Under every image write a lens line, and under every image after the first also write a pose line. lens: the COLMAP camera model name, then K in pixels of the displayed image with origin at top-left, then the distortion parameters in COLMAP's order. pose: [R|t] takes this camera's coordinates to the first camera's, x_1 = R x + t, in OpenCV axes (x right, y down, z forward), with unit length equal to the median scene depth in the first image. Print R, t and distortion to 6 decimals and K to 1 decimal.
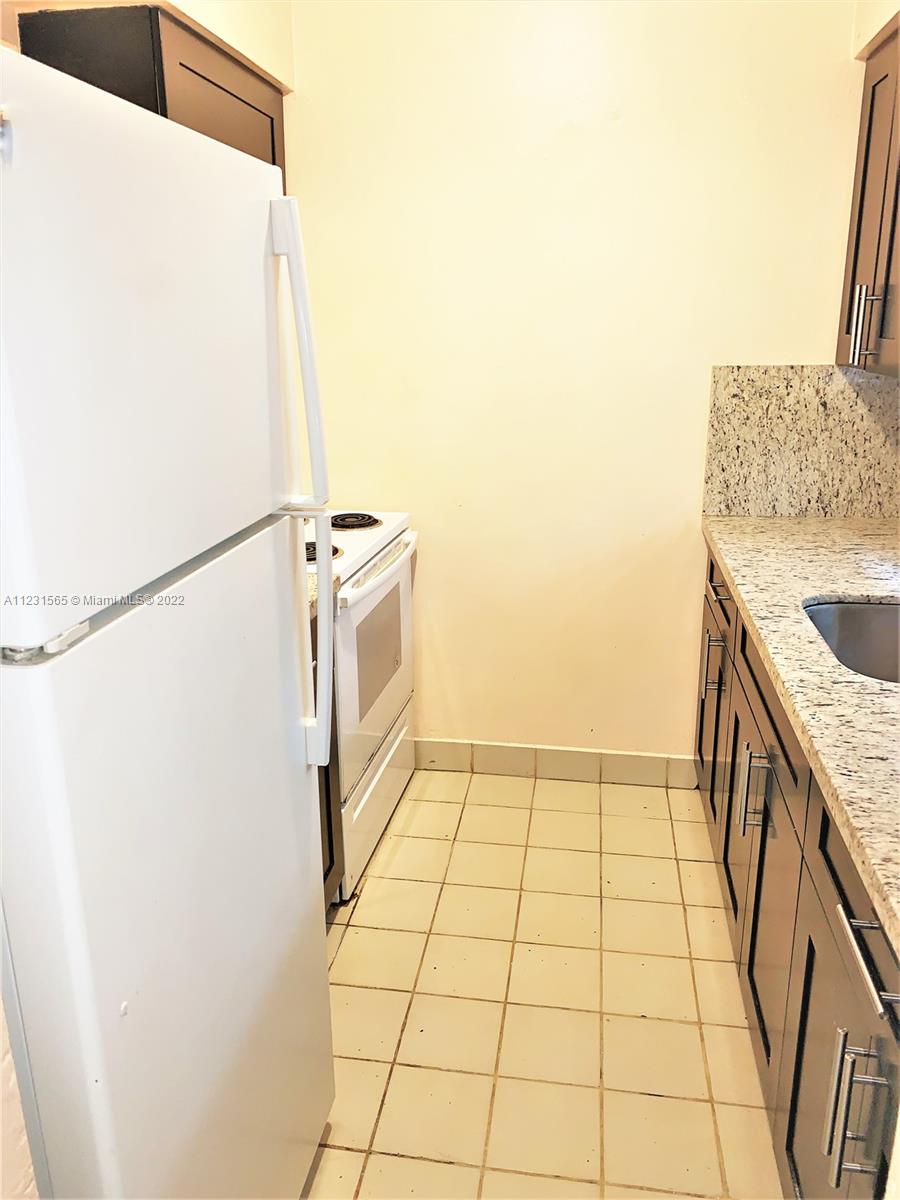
lens RADIAL K [[942.1, 0, 450.0], [0, 942.1, 600.0], [0, 0, 1]] dist [0.063977, -0.047924]
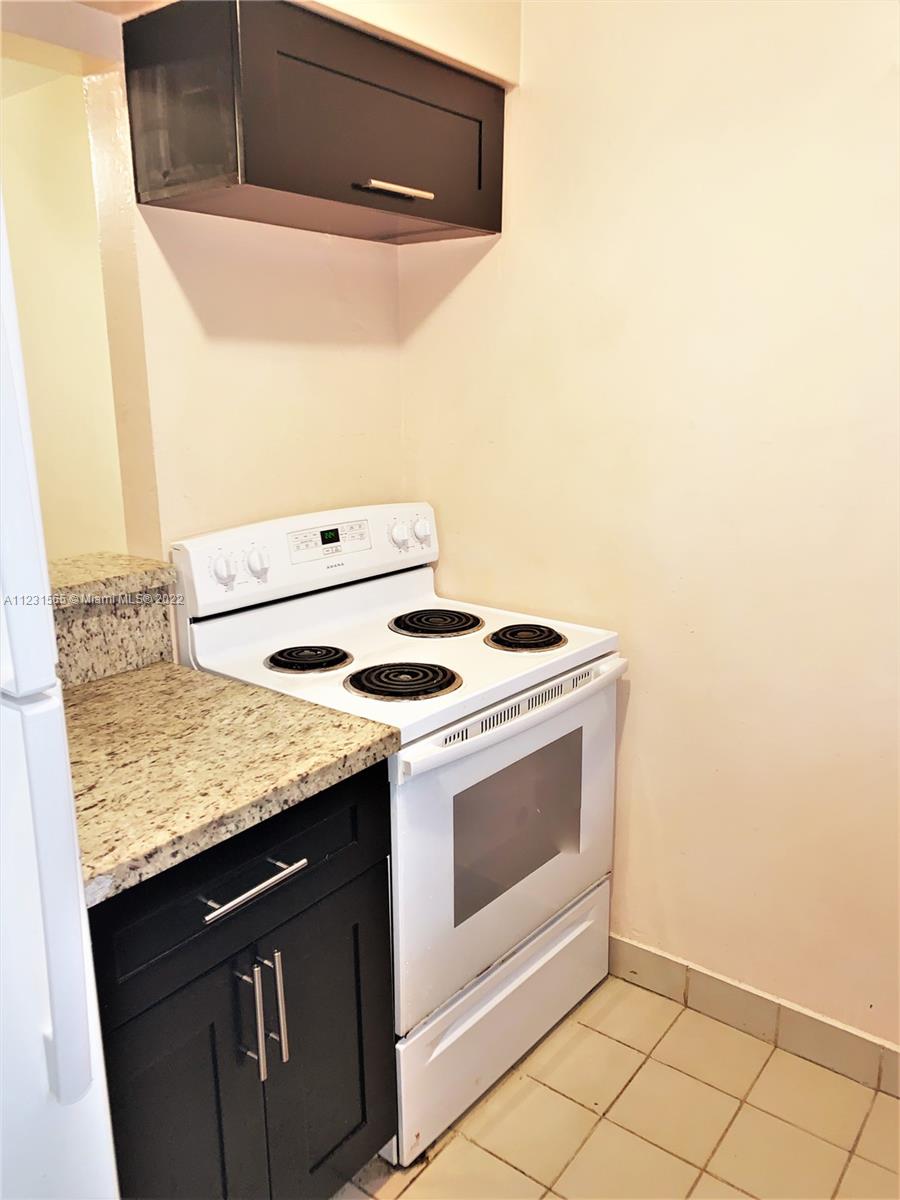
lens RADIAL K [[942.1, 0, 450.0], [0, 942.1, 600.0], [0, 0, 1]] dist [0.063977, -0.047924]
pose [[0.875570, 0.113008, -0.469687, 0.204509], [-0.135822, 0.990622, -0.014847, -0.098886], [0.463605, 0.076793, 0.882708, 0.323992]]
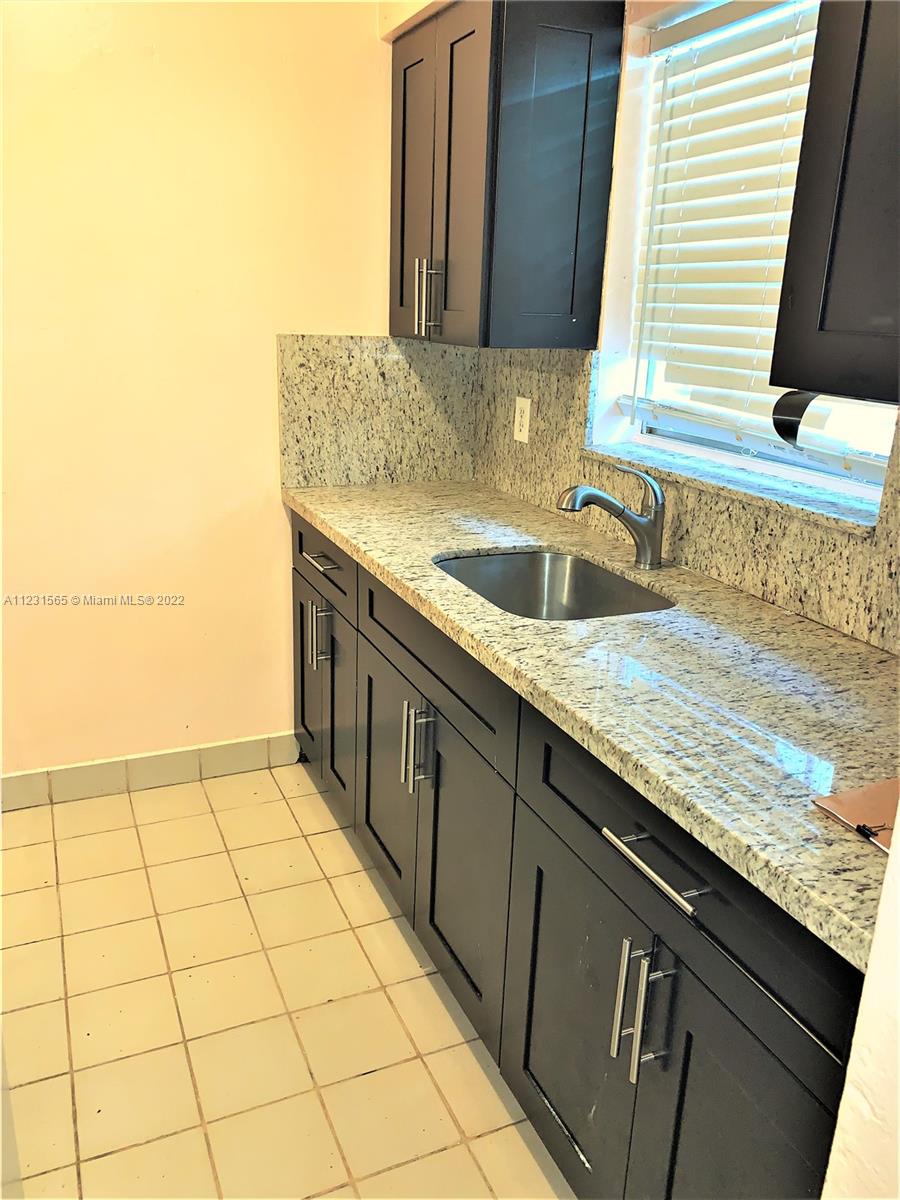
lens RADIAL K [[932.1, 0, 439.9], [0, 932.1, 609.9], [0, 0, 1]] dist [0.069769, -0.051137]
pose [[0.842330, -0.130530, 0.522917, -0.125719], [0.116540, 0.991387, 0.059745, -0.003361], [-0.526212, 0.010616, 0.850287, 0.094536]]
